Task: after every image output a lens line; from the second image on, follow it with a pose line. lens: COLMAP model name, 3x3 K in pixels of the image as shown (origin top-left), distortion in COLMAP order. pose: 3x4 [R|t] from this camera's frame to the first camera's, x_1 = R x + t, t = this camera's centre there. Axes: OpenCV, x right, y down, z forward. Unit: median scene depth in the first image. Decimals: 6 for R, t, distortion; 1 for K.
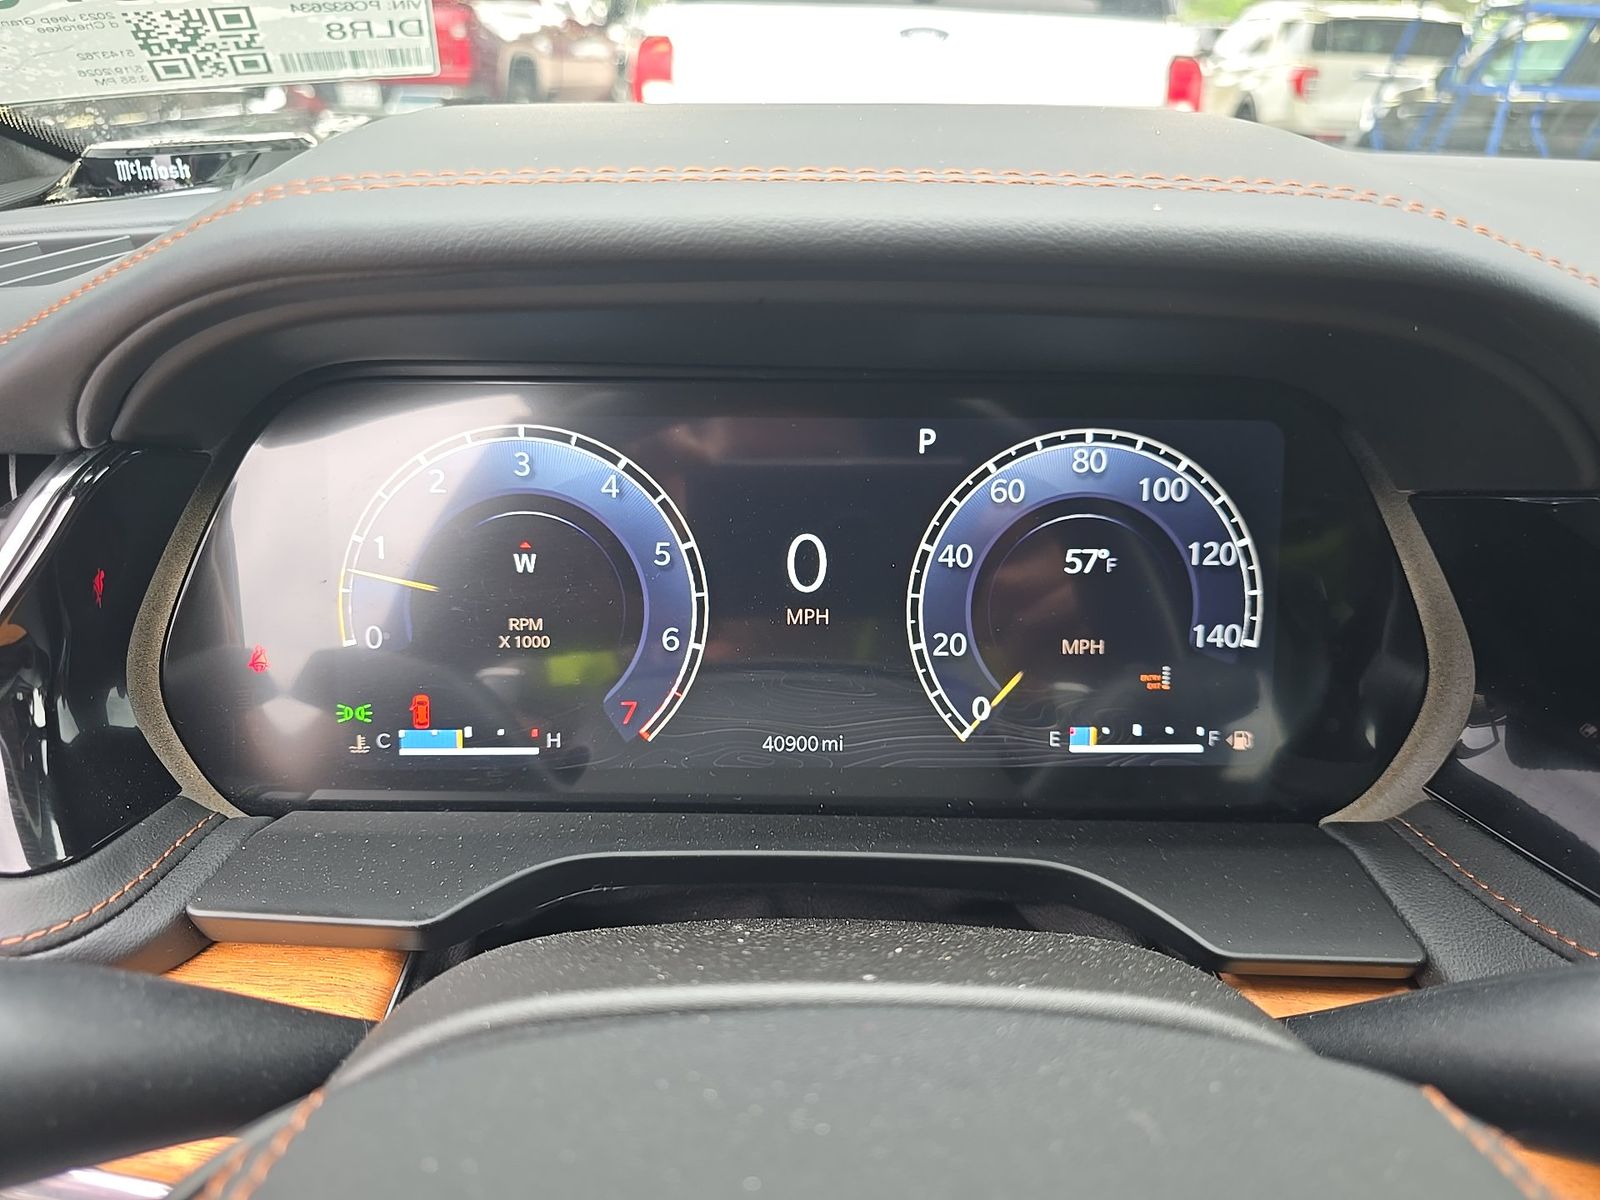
lens RADIAL K [[1069.1, 0, 825.3], [0, 1069.1, 578.1], [0, 0, 1]] dist [-0.009640, -0.006345]
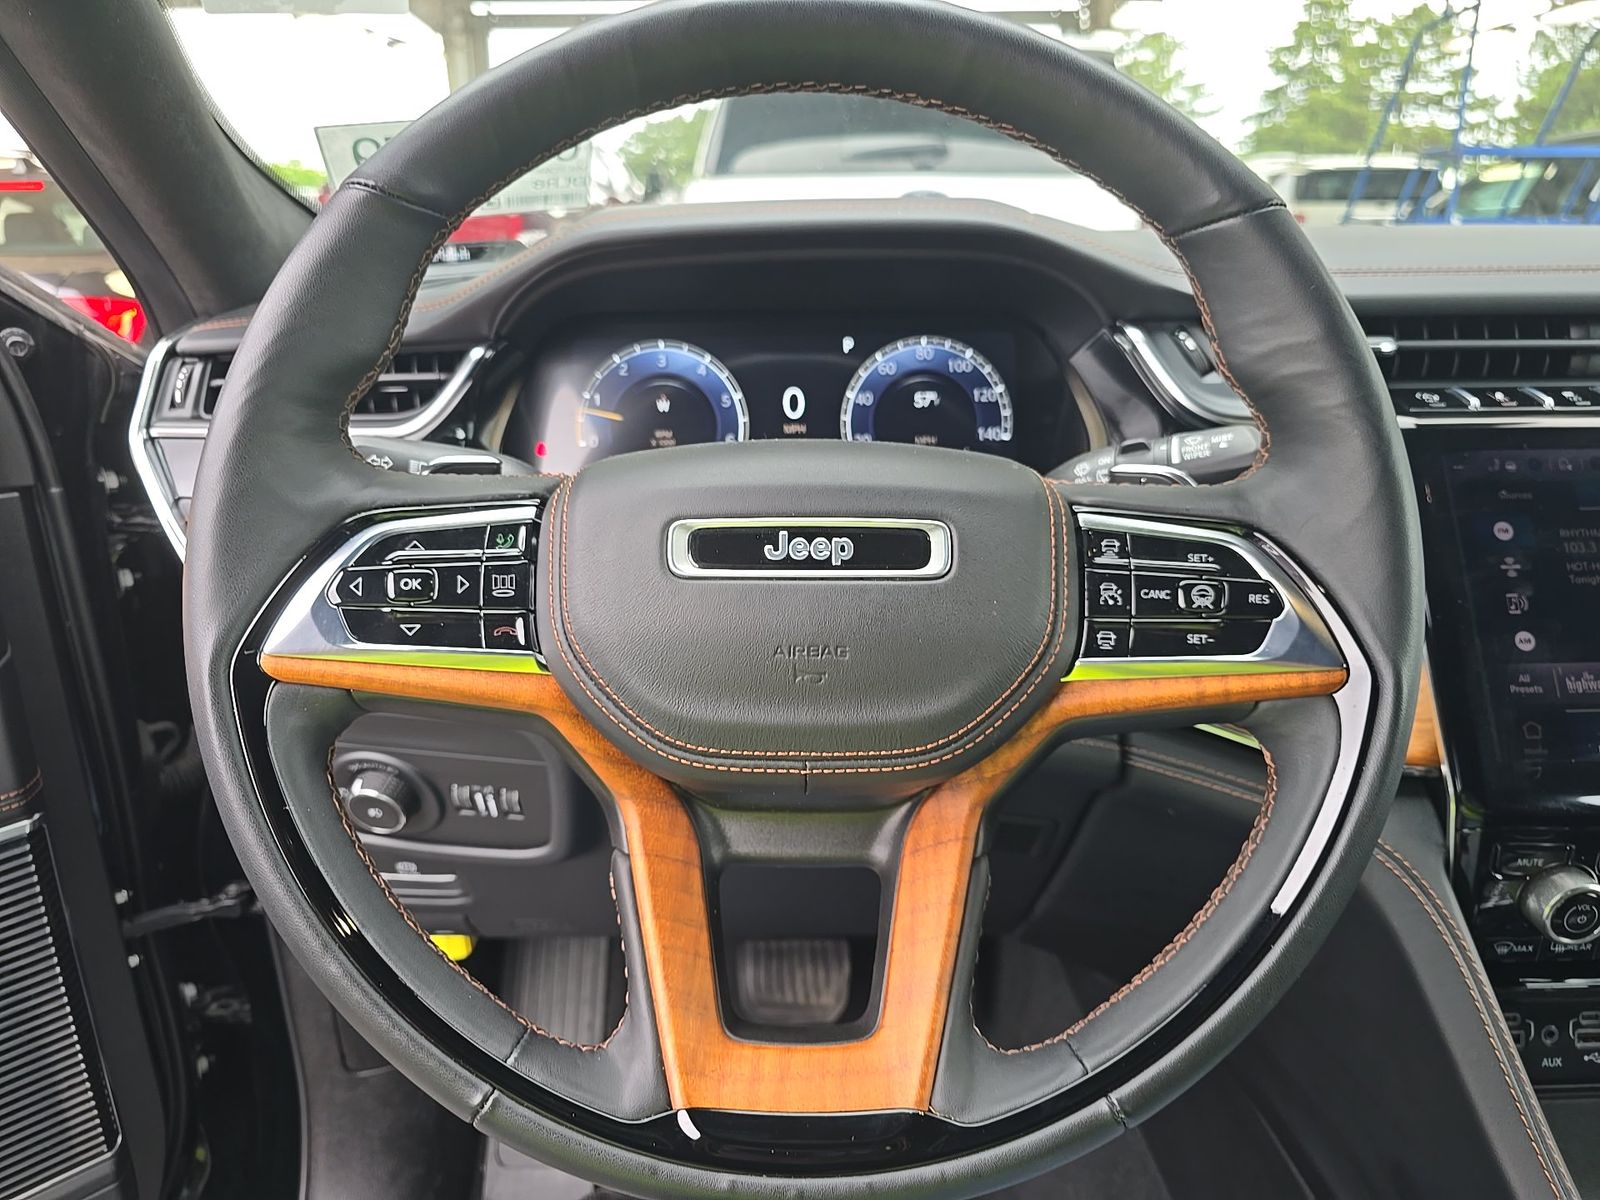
lens RADIAL K [[1083.6, 0, 807.1], [0, 1083.6, 604.4], [0, 0, 1]] dist [0.034820, -0.051434]
pose [[0.998987, -0.021780, -0.039389, 0.085975], [0.016773, 0.992235, -0.123243, 0.652782], [0.041767, 0.122457, 0.991595, -1.106485]]
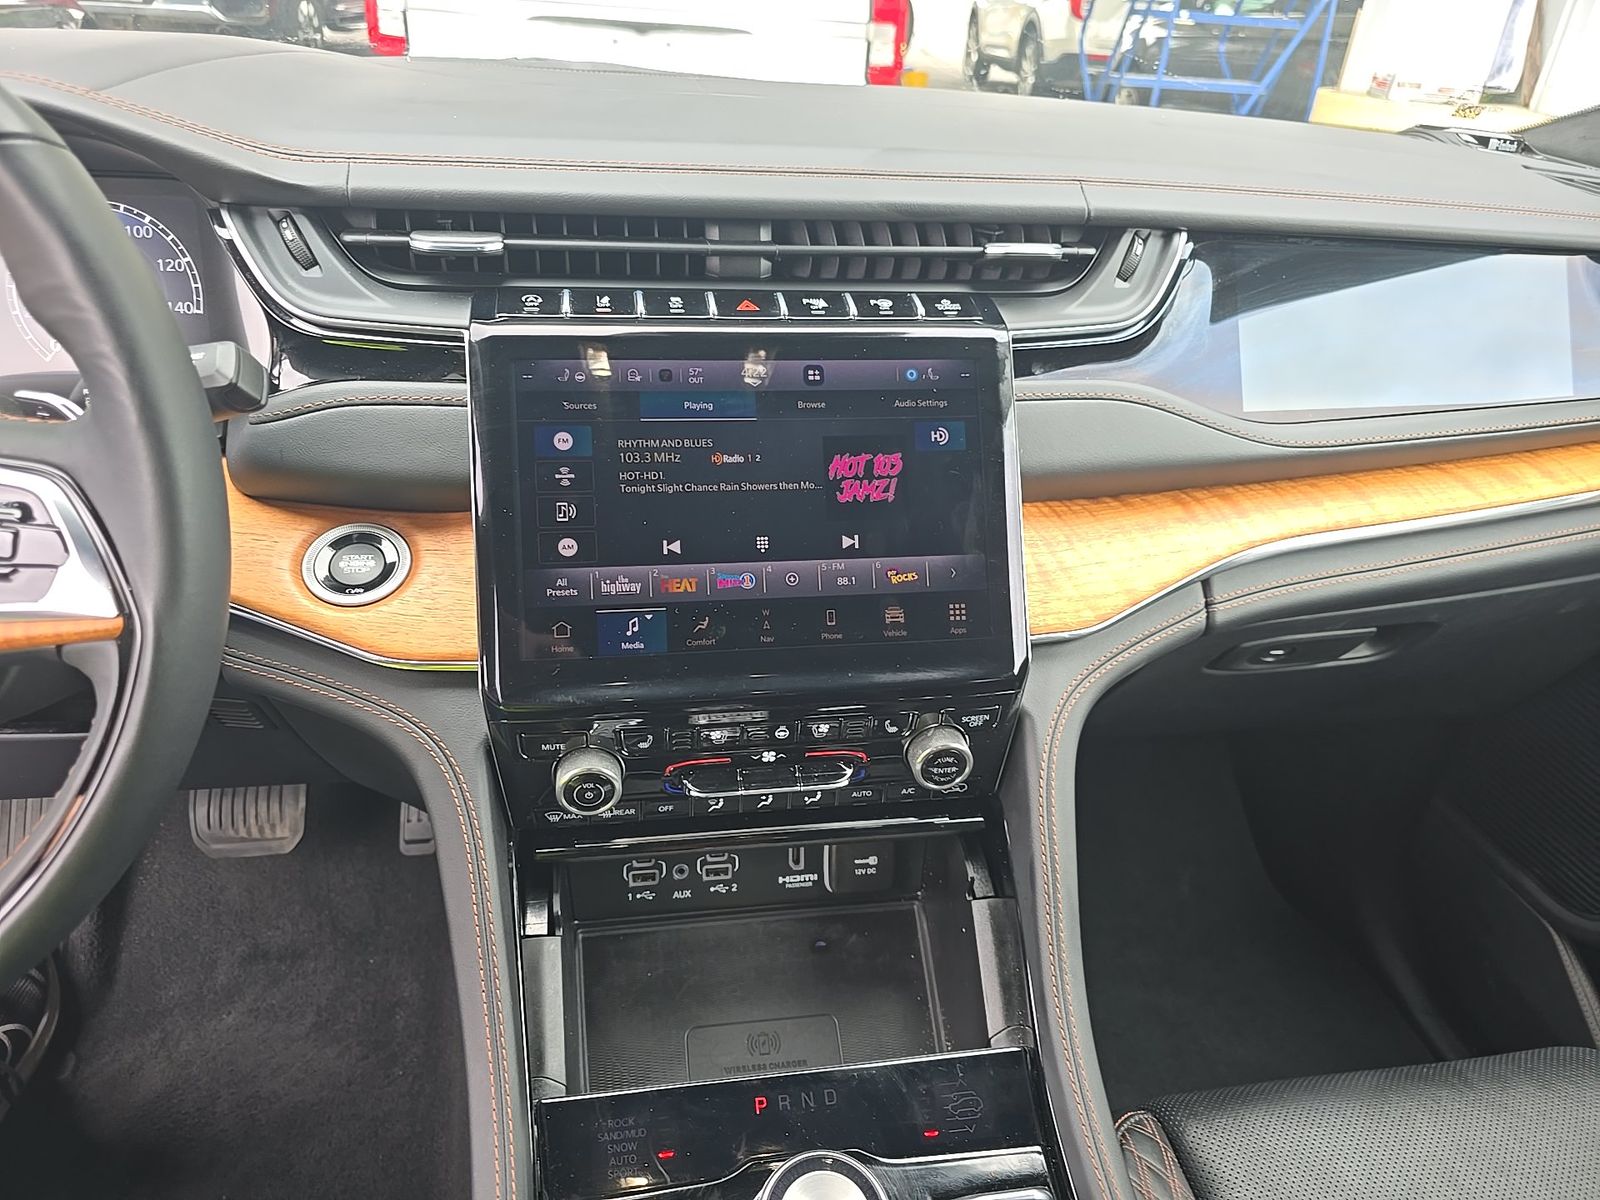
lens RADIAL K [[1083.6, 0, 807.1], [0, 1083.6, 604.4], [0, 0, 1]] dist [0.034820, -0.051434]
pose [[0.991033, -0.037151, 0.128349, 1.268032], [0.027003, 0.996435, 0.079925, 0.483727], [-0.130860, -0.075742, 0.988503, -1.236491]]
